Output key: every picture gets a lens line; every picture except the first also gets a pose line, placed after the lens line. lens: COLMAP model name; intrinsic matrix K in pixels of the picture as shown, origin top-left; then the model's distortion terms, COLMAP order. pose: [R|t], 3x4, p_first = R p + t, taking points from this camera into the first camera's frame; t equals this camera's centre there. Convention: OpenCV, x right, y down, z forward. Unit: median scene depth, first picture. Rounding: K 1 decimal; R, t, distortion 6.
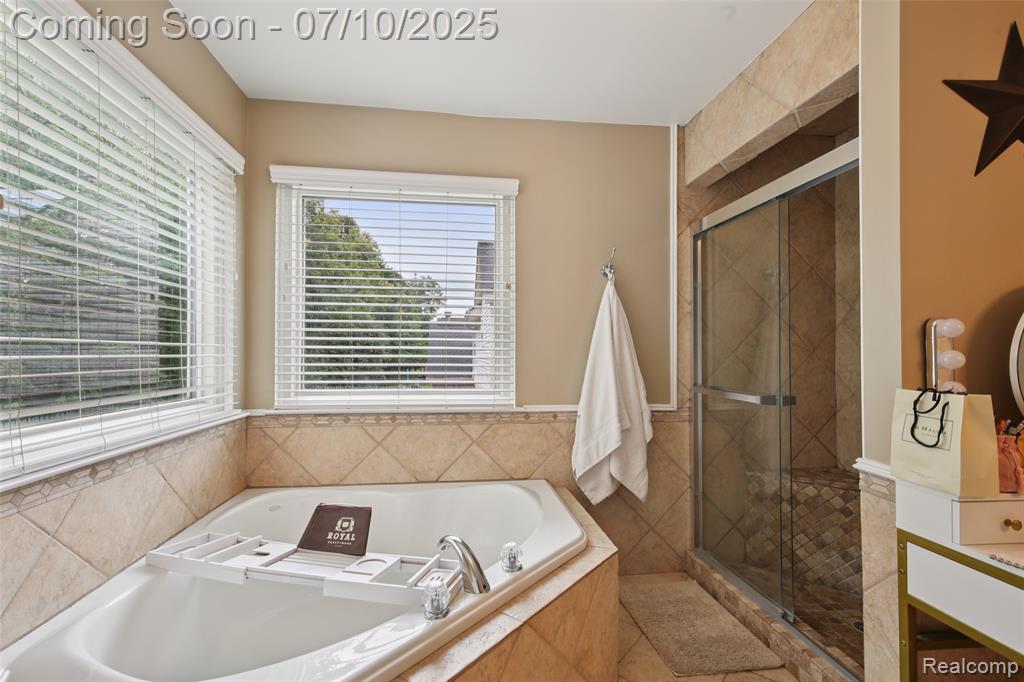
lens RADIAL K [[474.0, 0, 512.5], [0, 474.0, 341.1], [0, 0, 1]] dist [0.023313, -0.001622]
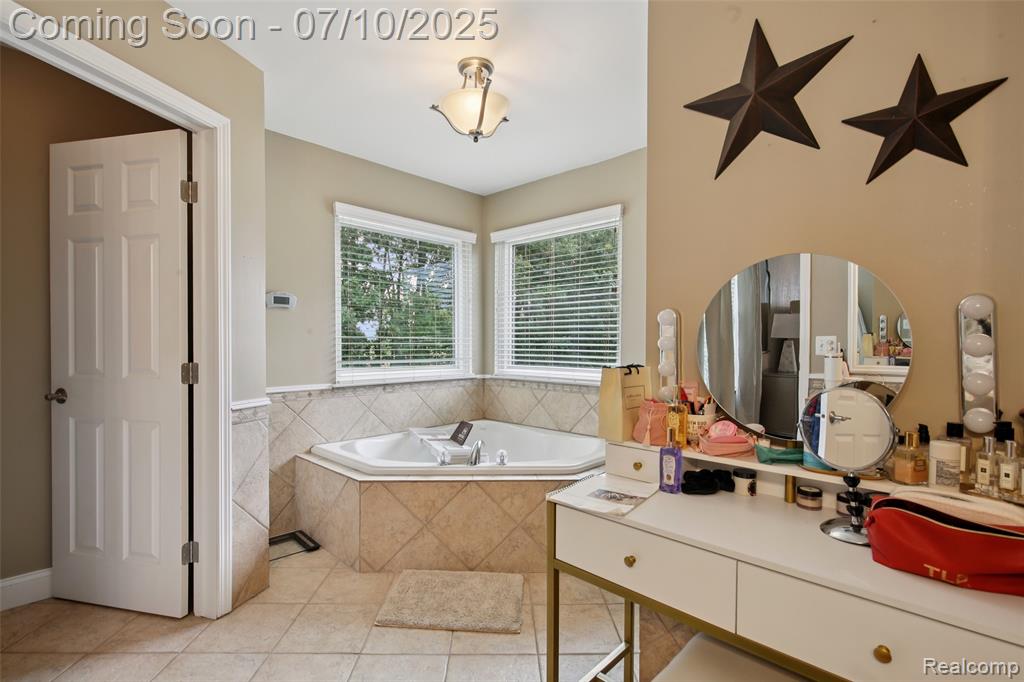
lens RADIAL K [[474.0, 0, 501.3], [0, 474.0, 346.1], [0, 0, 1]] dist [0.023313, -0.001622]
pose [[0.627146, 0.001379, -0.778901, 0.843880], [0.018528, 0.999689, 0.016689, 0.010014], [0.778682, -0.024898, 0.626925, -0.049162]]
